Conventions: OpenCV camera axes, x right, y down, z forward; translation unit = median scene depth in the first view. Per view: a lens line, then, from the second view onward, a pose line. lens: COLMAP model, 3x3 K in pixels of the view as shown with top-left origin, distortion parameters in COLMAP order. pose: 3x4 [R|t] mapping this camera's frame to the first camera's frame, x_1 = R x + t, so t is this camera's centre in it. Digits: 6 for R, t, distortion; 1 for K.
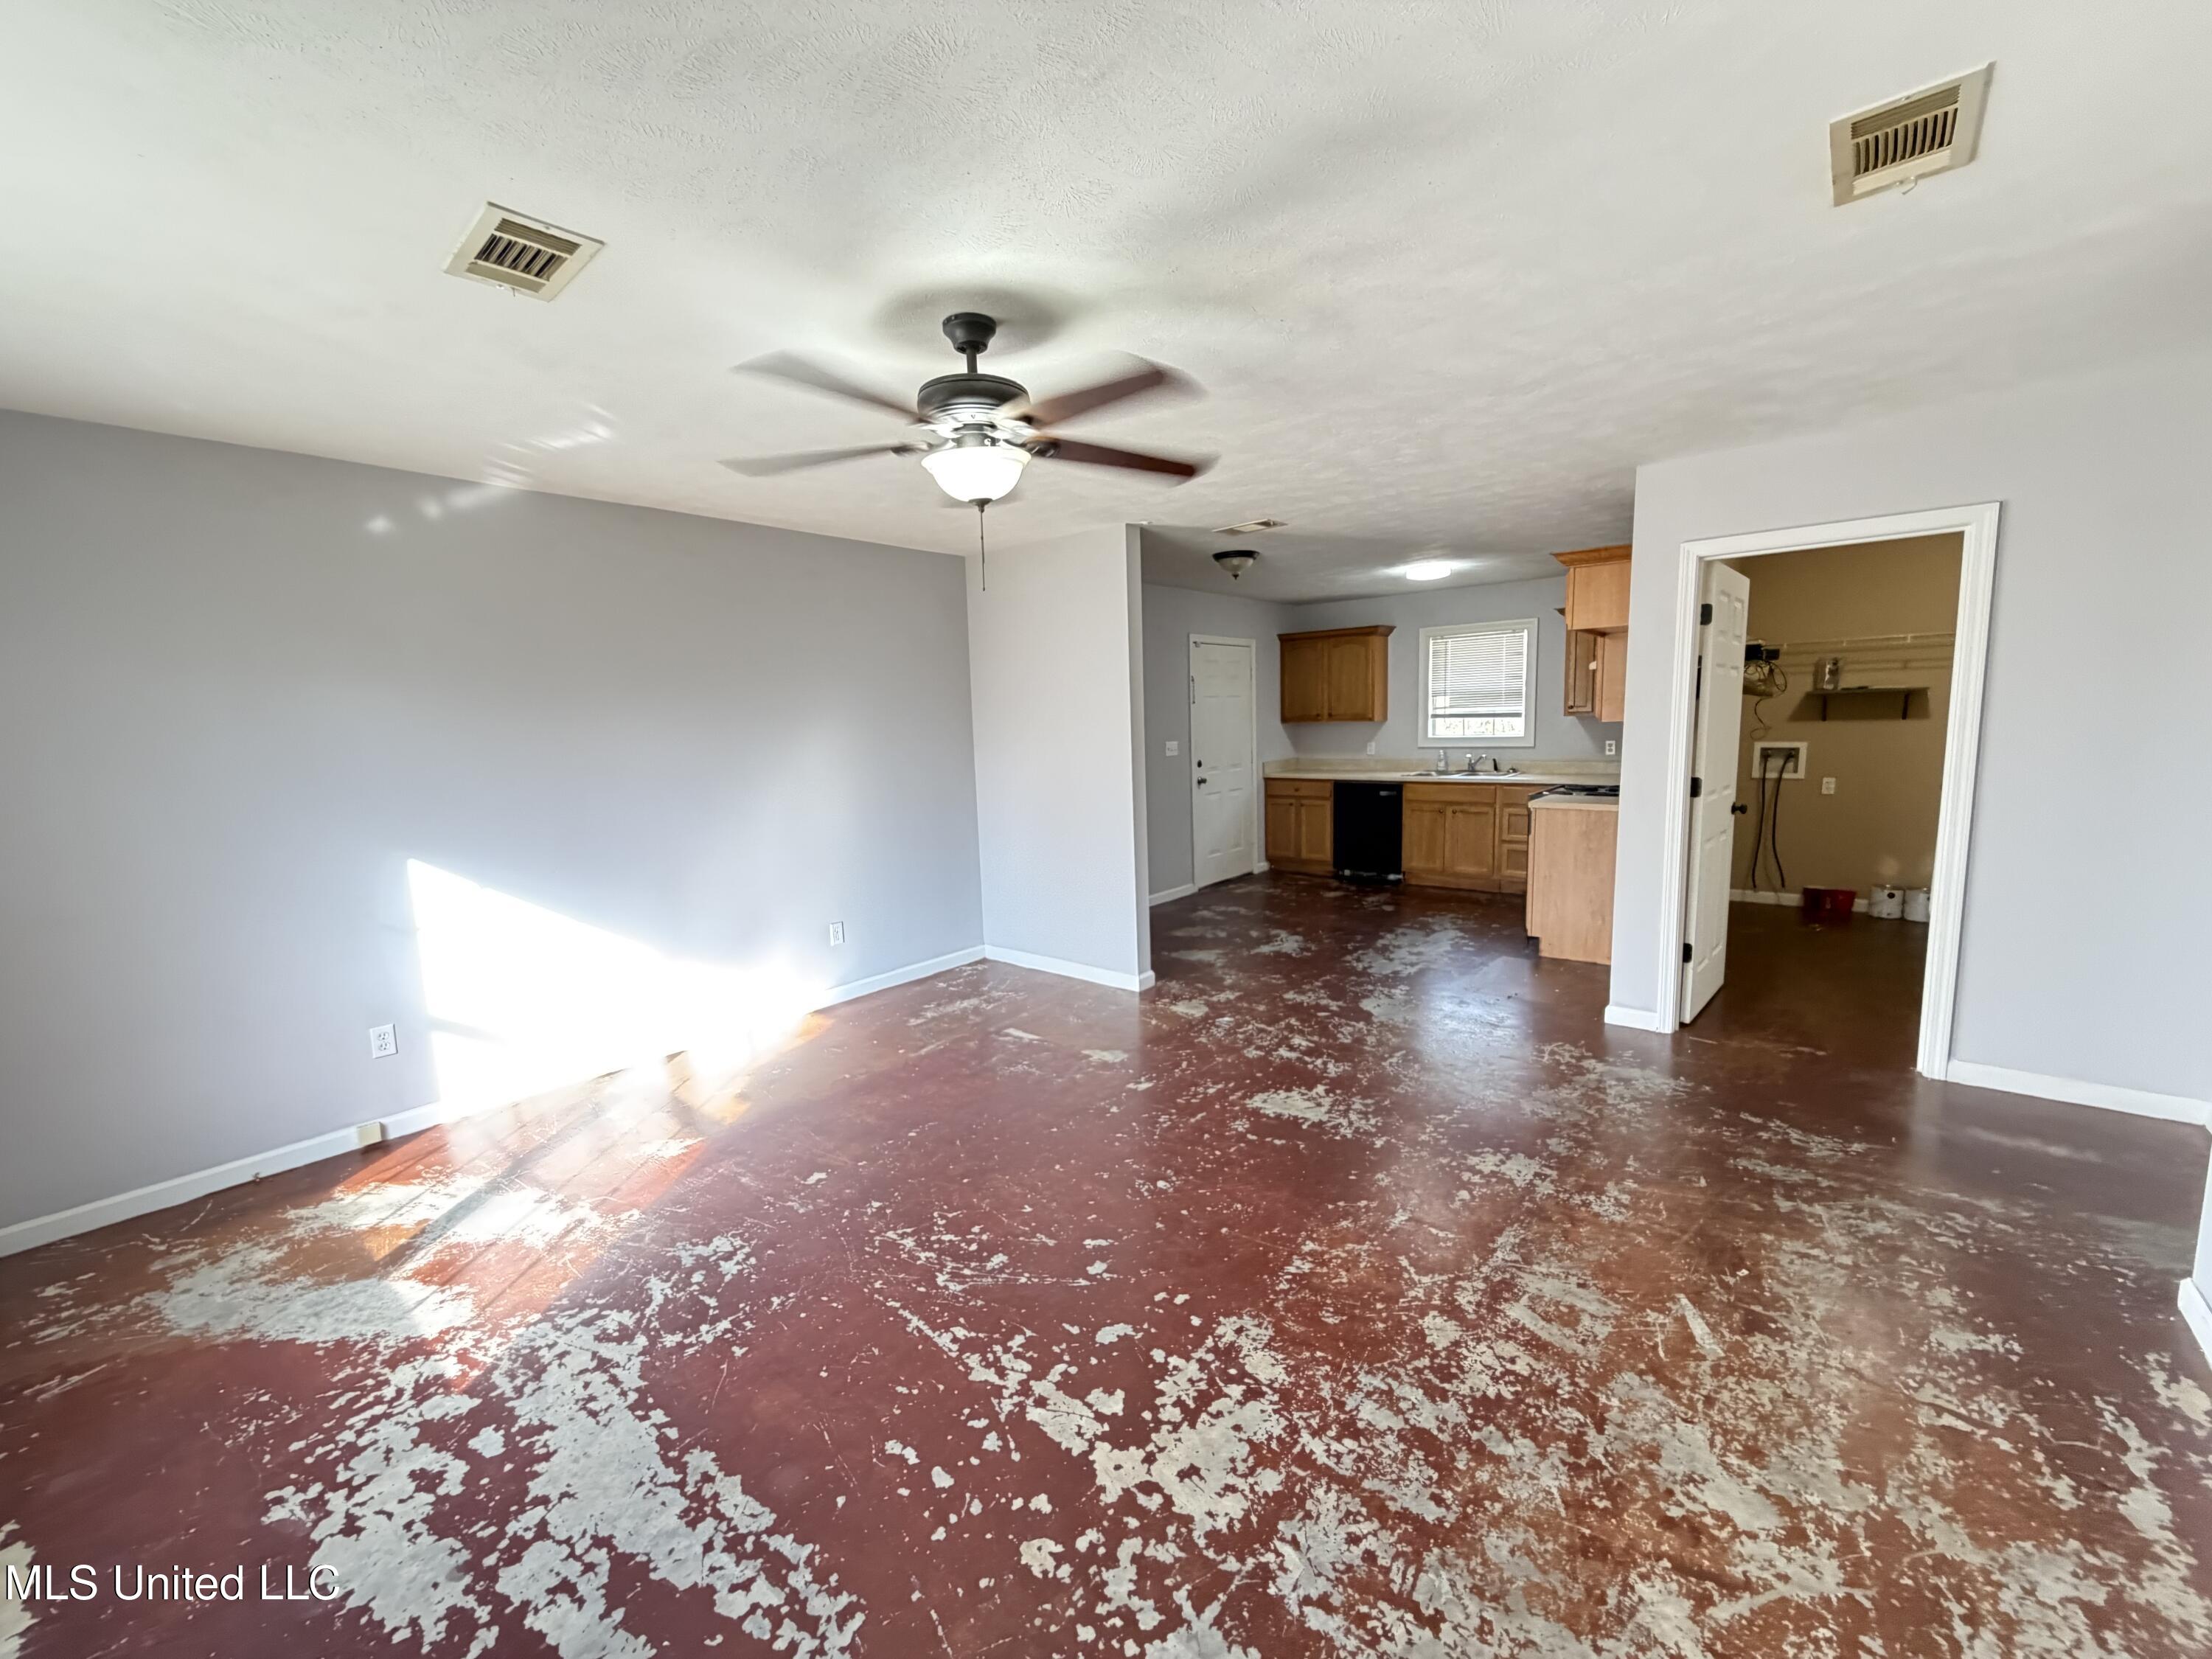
lens RADIAL K [[883.5, 0, 1092.6], [0, 883.5, 832.7], [0, 0, 1]] dist [0.001597, 0.000047]
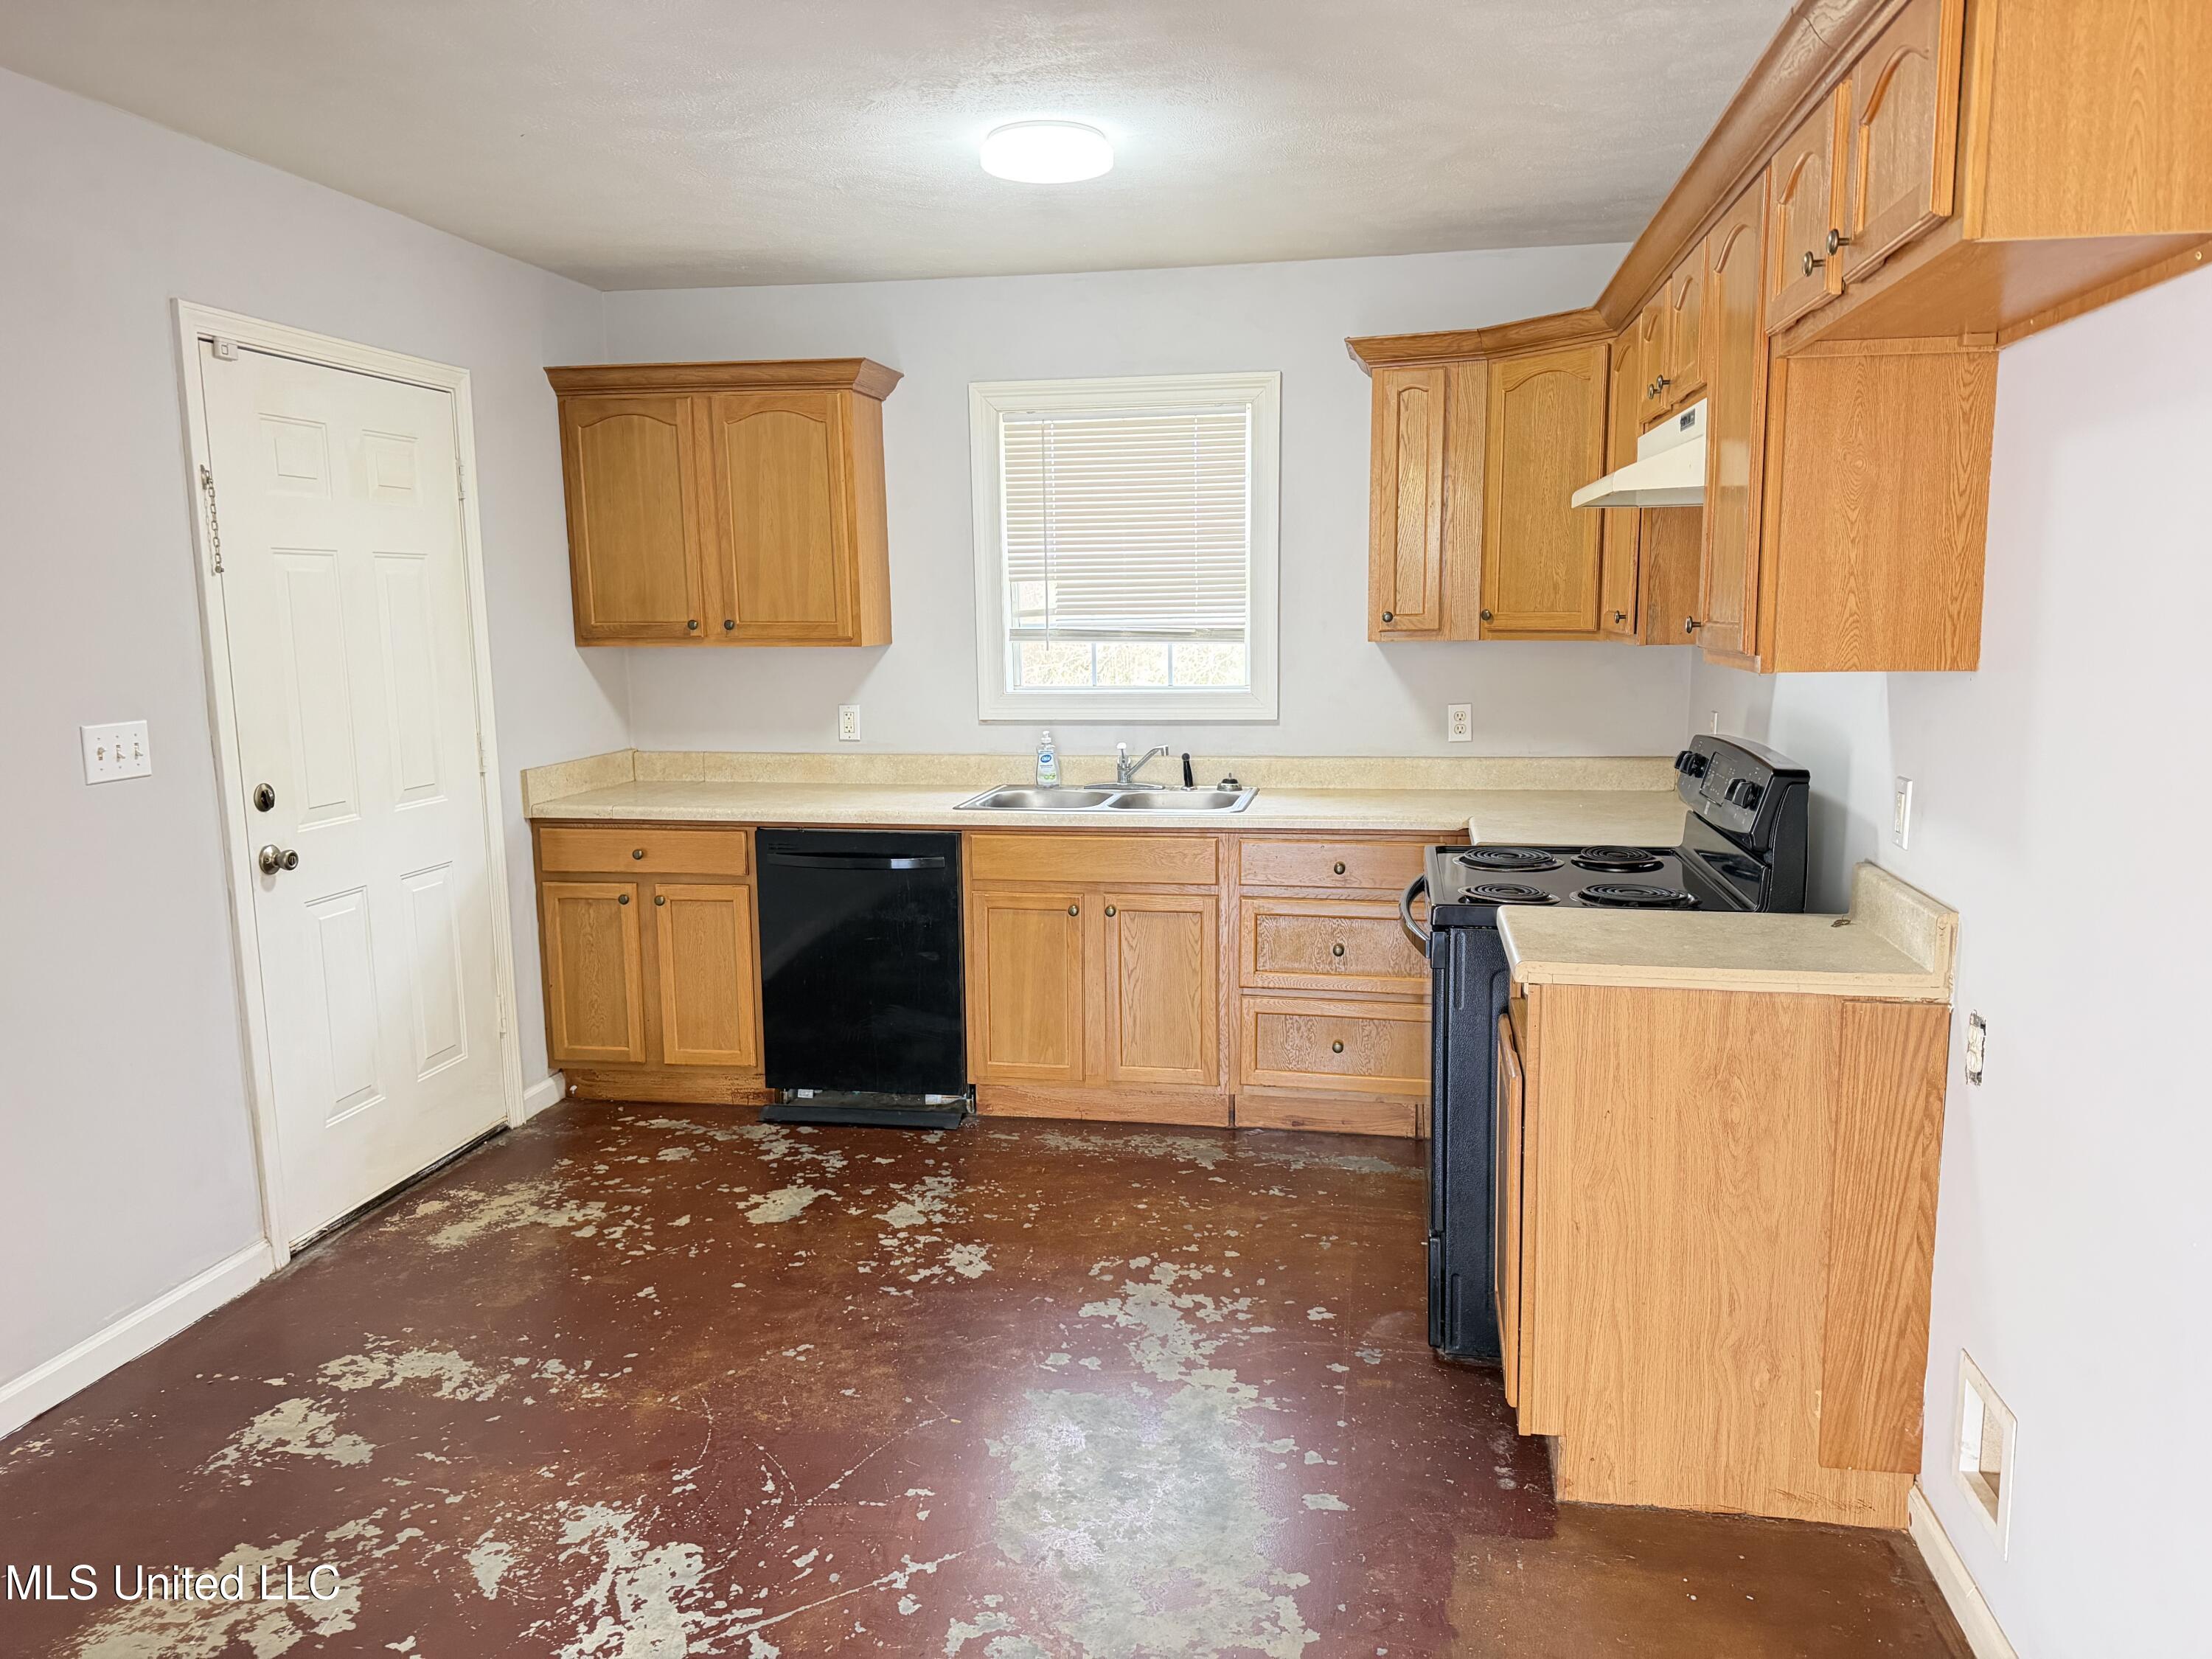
lens RADIAL K [[1531.6, 0, 1115.9], [0, 1531.6, 828.5], [0, 0, 1]] dist [0.161111, -0.268200]
pose [[0.862900, -0.051579, 0.502736, 0.106017], [0.050168, 0.998607, 0.016346, -0.064483], [-0.502879, 0.011116, 0.864286, 0.463278]]
